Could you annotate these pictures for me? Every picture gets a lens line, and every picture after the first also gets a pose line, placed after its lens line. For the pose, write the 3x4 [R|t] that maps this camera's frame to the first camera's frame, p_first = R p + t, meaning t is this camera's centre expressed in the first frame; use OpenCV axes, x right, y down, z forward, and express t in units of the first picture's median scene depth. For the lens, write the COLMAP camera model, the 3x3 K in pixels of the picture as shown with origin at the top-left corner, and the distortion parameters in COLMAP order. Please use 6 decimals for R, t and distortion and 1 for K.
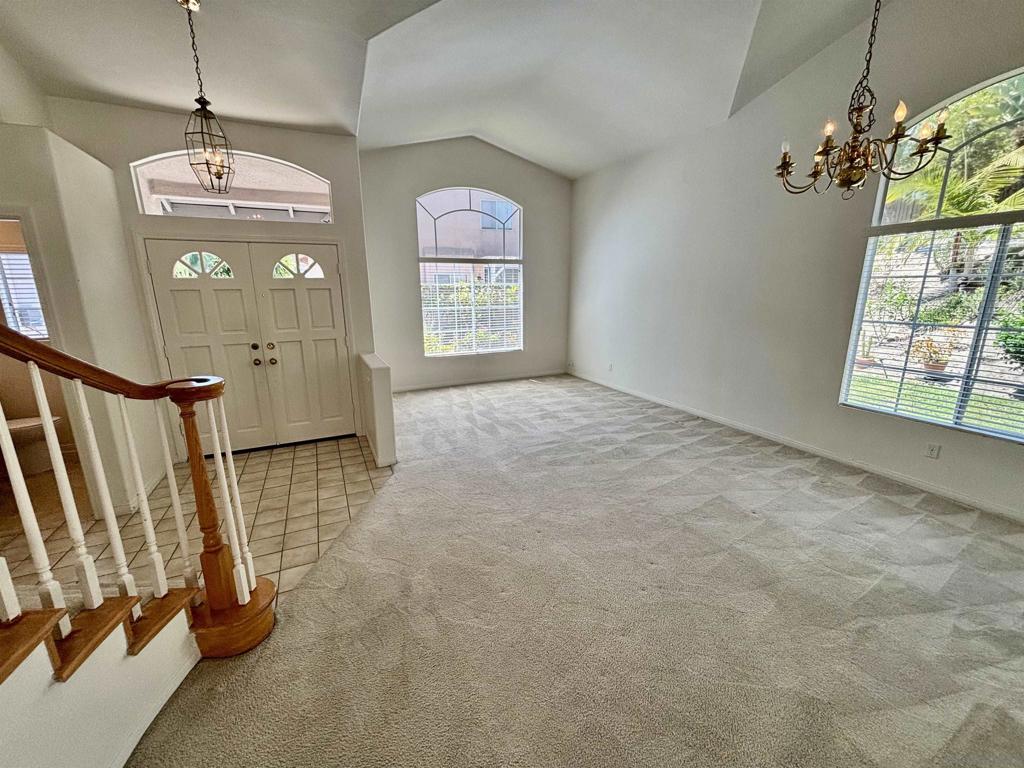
lens RADIAL K [[409.0, 0, 507.5], [0, 409.0, 385.0], [0, 0, 1]] dist [0.000634, -0.000419]
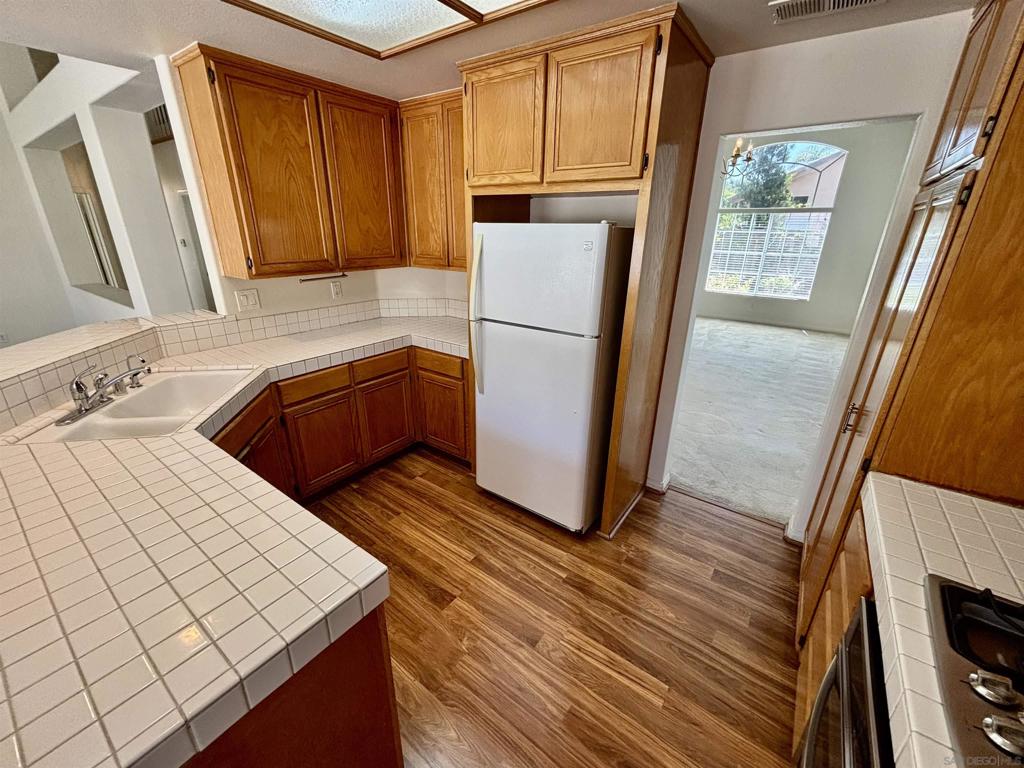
lens RADIAL K [[412.7, 0, 512.0], [0, 412.7, 384.0], [0, 0, 1]] dist [0.001127, 0.000192]
pose [[0.486324, 0.324899, -0.811129, 1.026332], [-0.220926, 0.943859, 0.245606, 0.034852], [0.845388, 0.059755, 0.530800, -0.262095]]
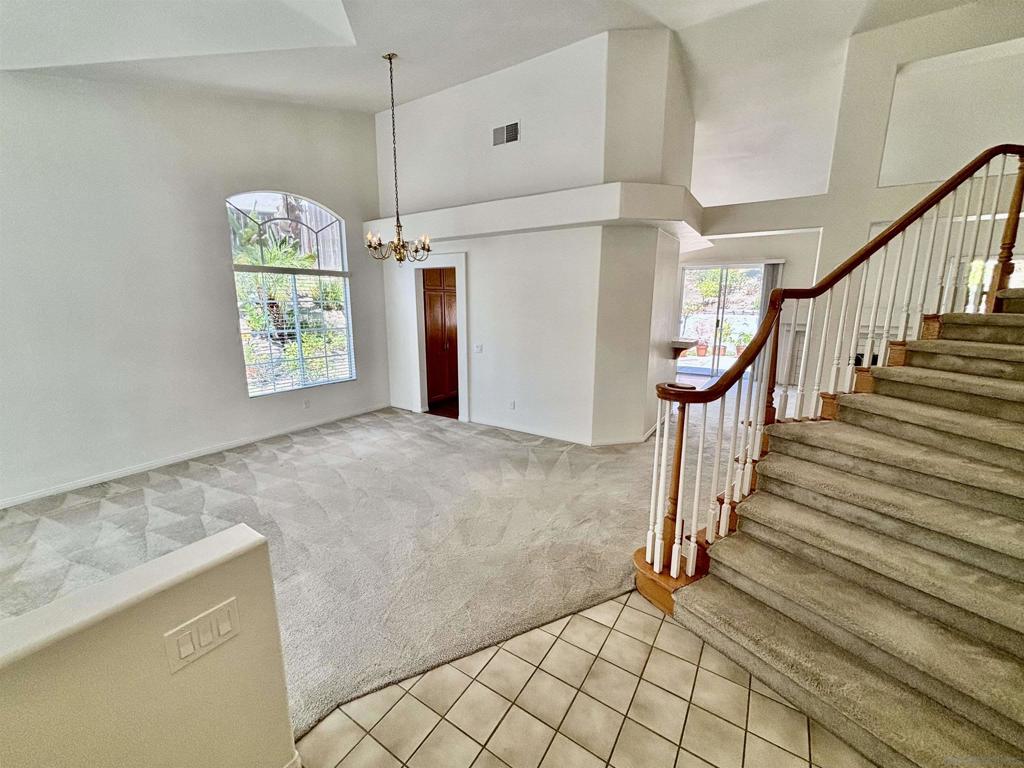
lens RADIAL K [[412.7, 0, 512.0], [0, 412.7, 384.0], [0, 0, 1]] dist [0.001127, 0.000192]
pose [[-0.529541, -0.159856, 0.833086, -0.641146], [0.197829, 0.931732, 0.304531, -0.207689], [-0.824894, 0.326070, -0.461766, 0.825252]]
